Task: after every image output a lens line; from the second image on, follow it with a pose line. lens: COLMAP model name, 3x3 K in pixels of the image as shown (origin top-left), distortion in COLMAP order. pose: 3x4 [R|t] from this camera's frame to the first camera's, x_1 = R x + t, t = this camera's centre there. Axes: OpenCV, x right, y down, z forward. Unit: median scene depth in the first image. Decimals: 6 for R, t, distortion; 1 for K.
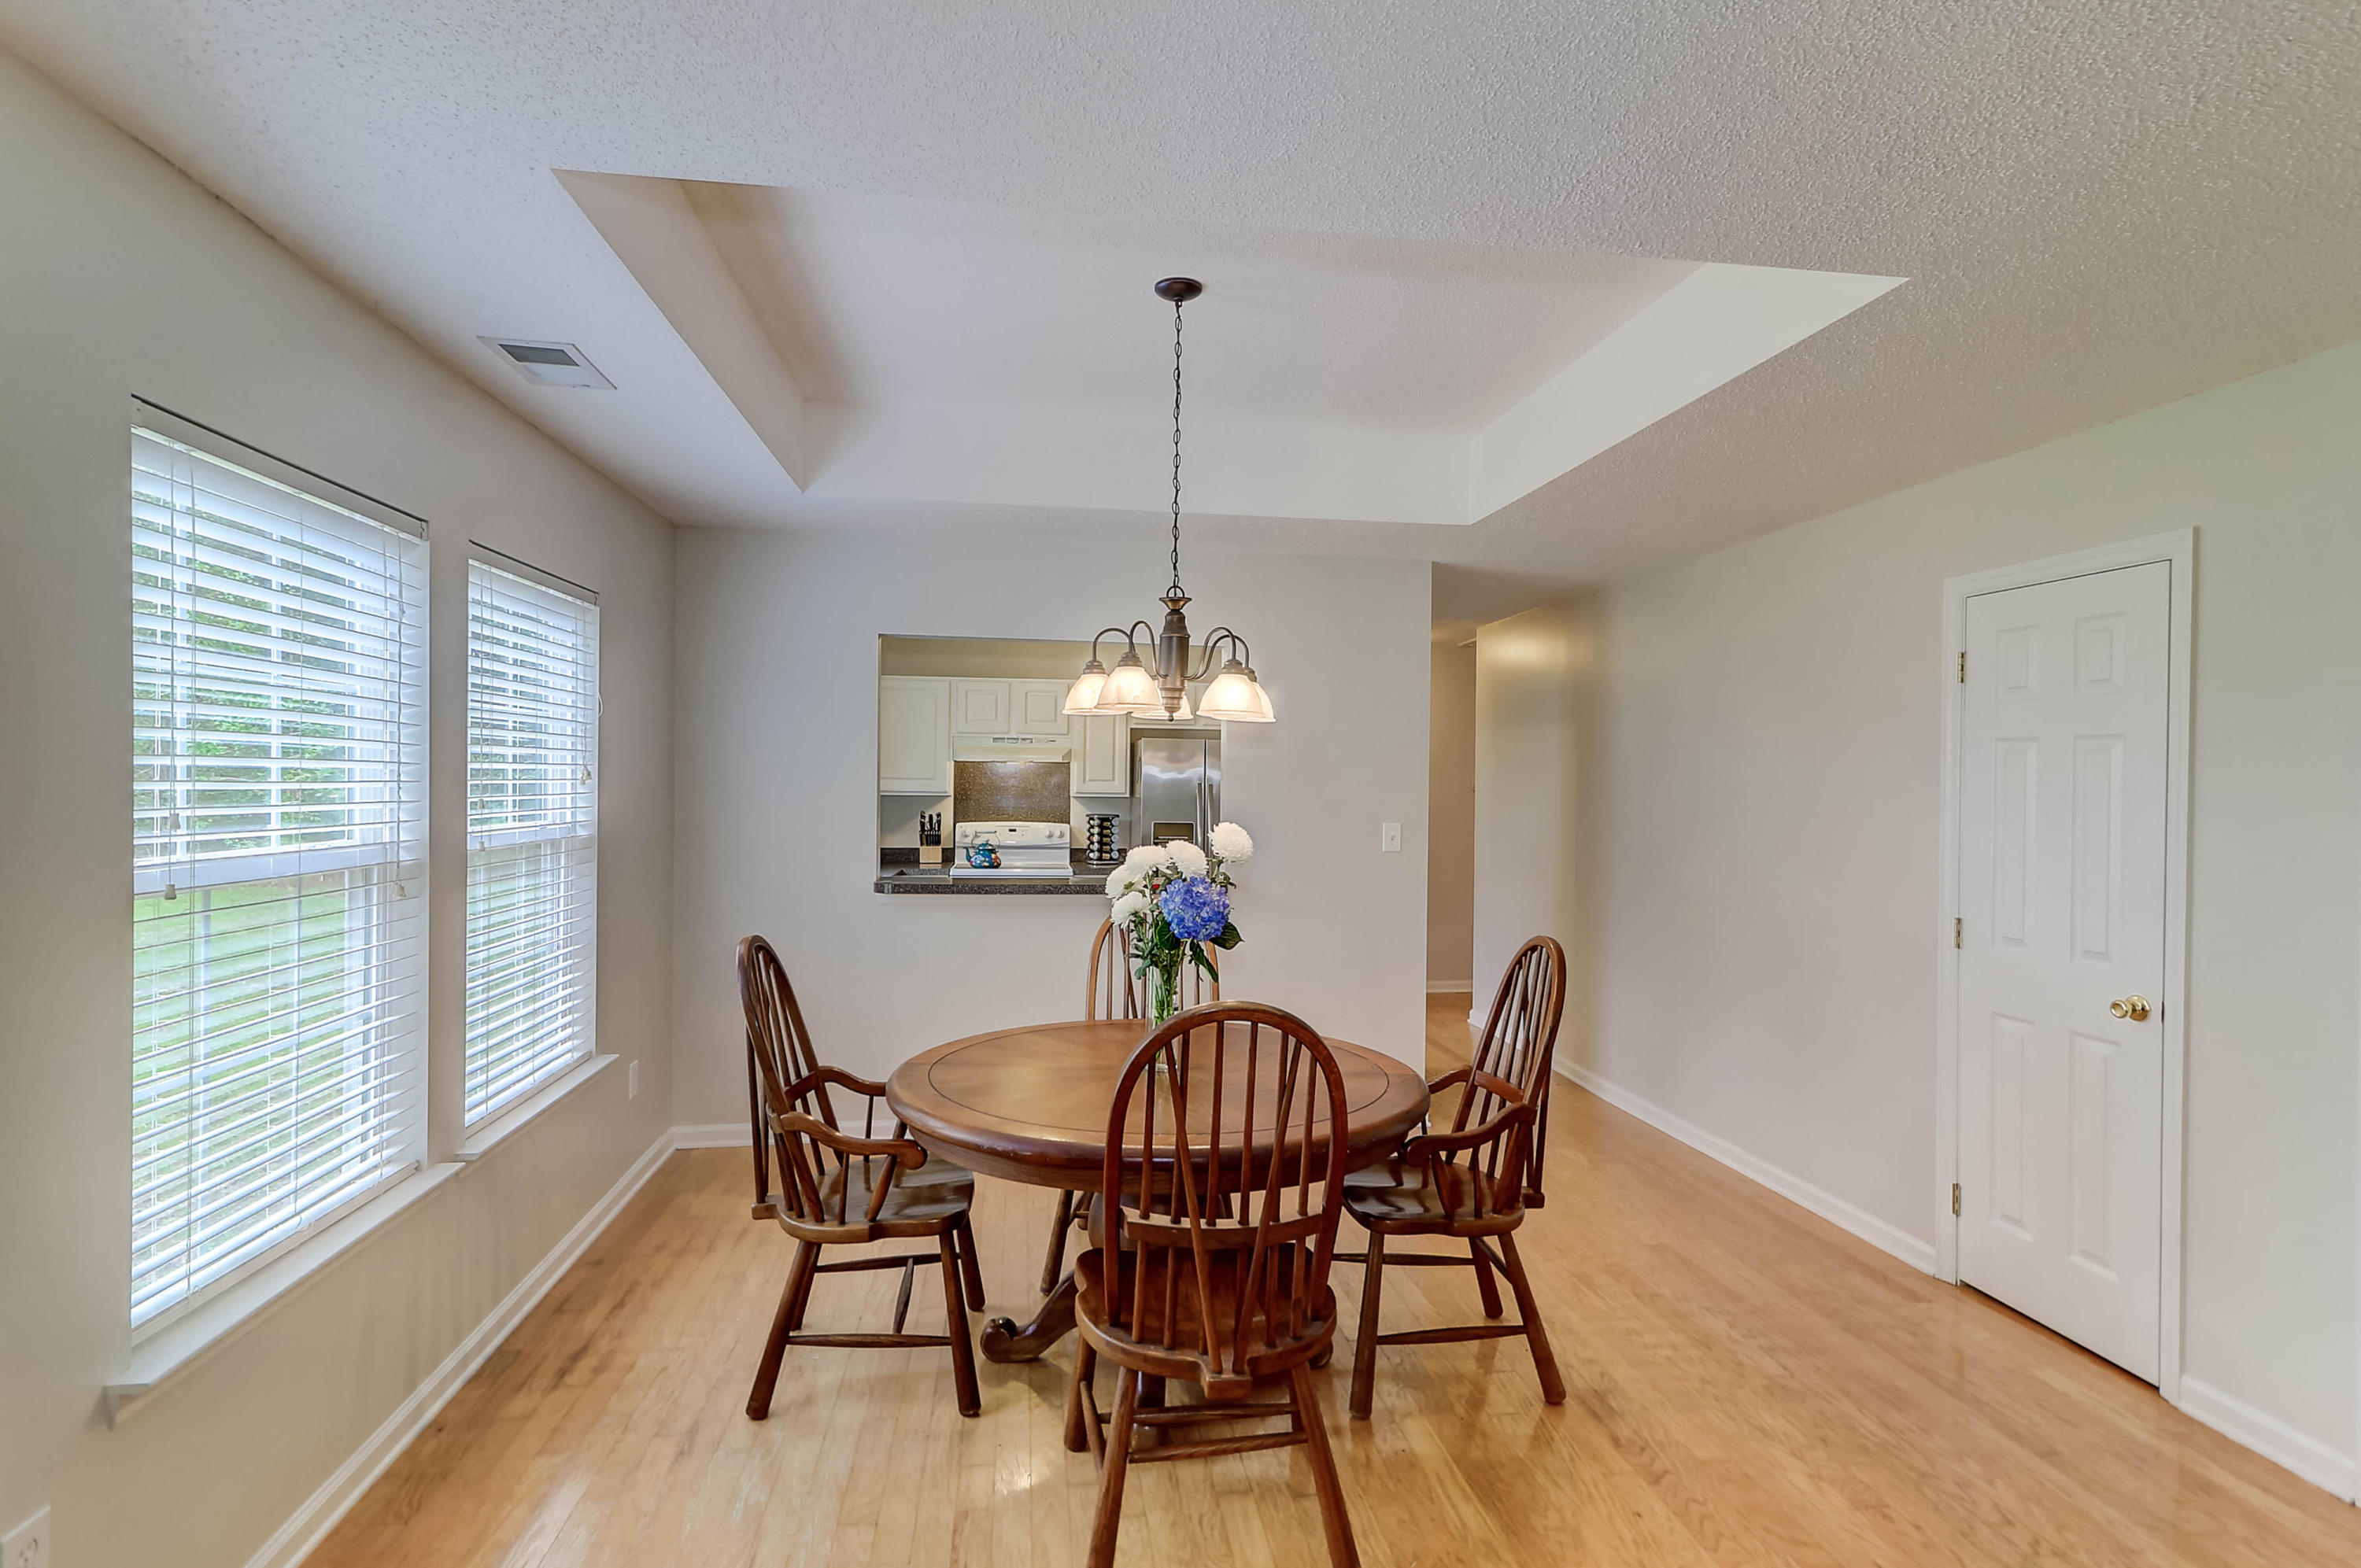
lens RADIAL K [[1141.5, 0, 1187.2], [0, 1141.5, 790.2], [0, 0, 1]] dist [0.002657, -0.000814]
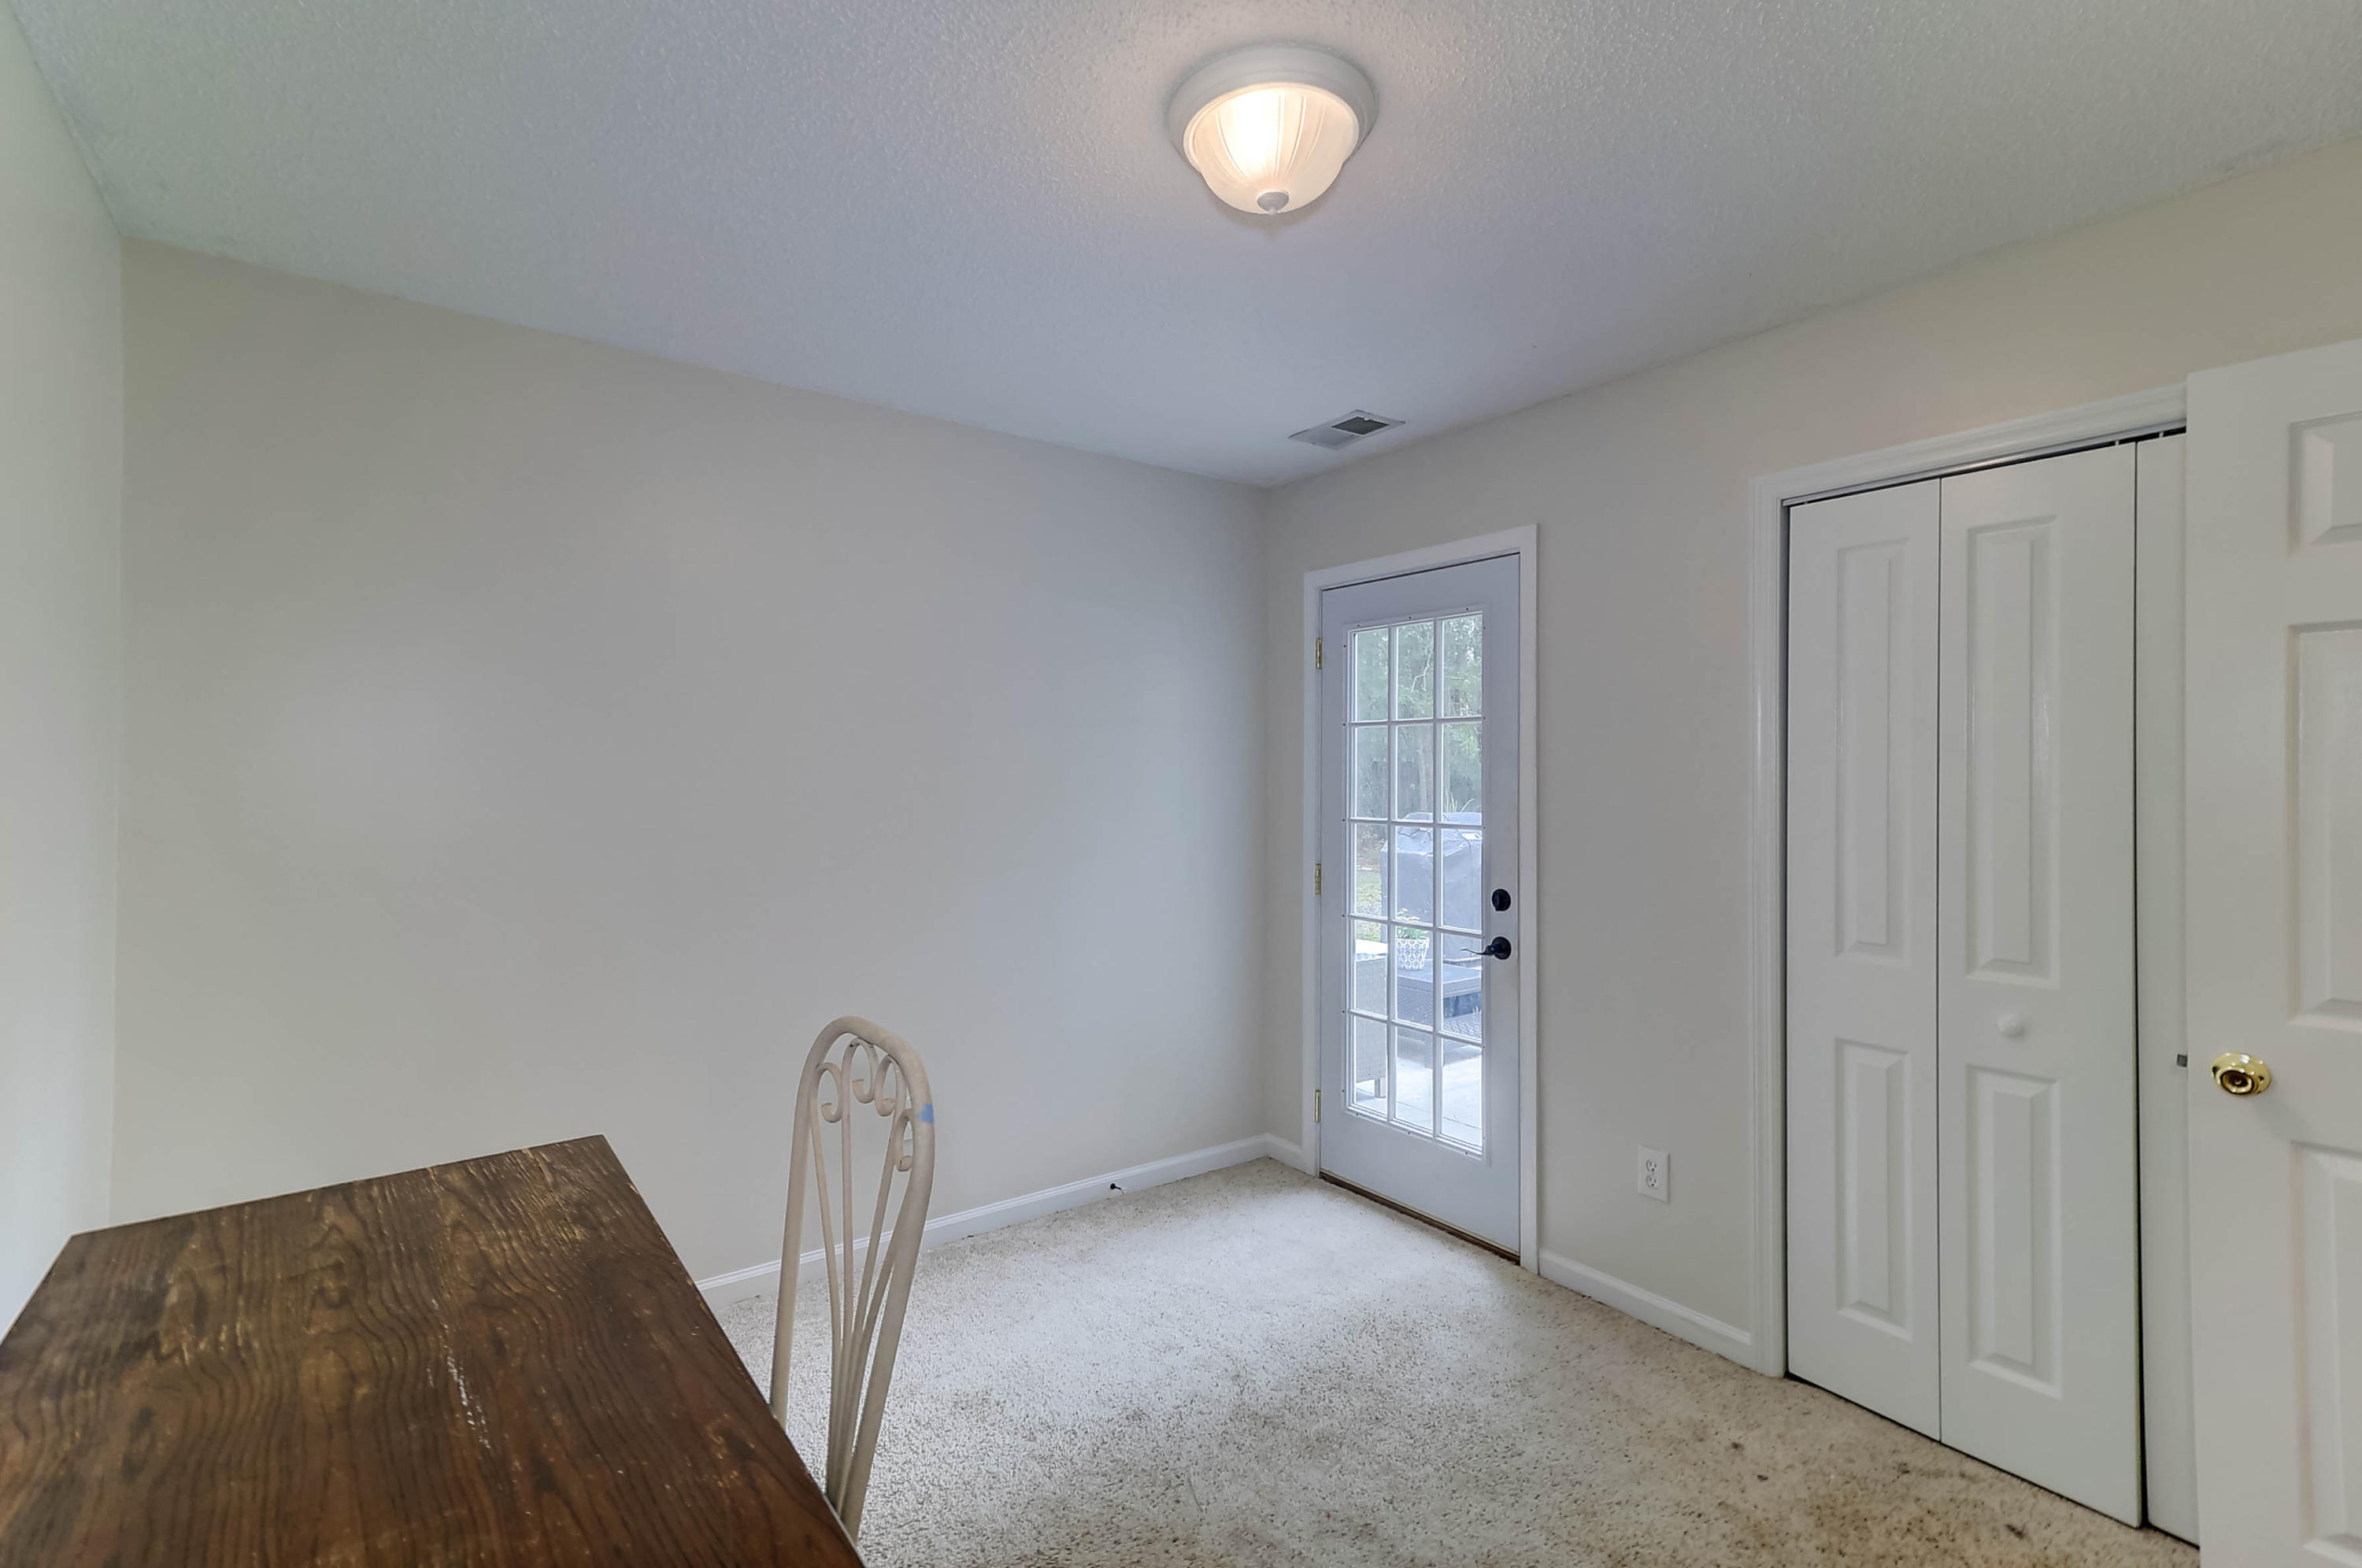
lens RADIAL K [[1070.5, 0, 1177.5], [0, 1070.5, 778.4], [0, 0, 1]] dist [0.026491, 0.000141]
pose [[0.877038, -0.010942, 0.480296, -0.032000], [0.008681, 0.999938, 0.006929, 0.010121], [-0.480342, -0.001908, 0.877079, 0.544247]]
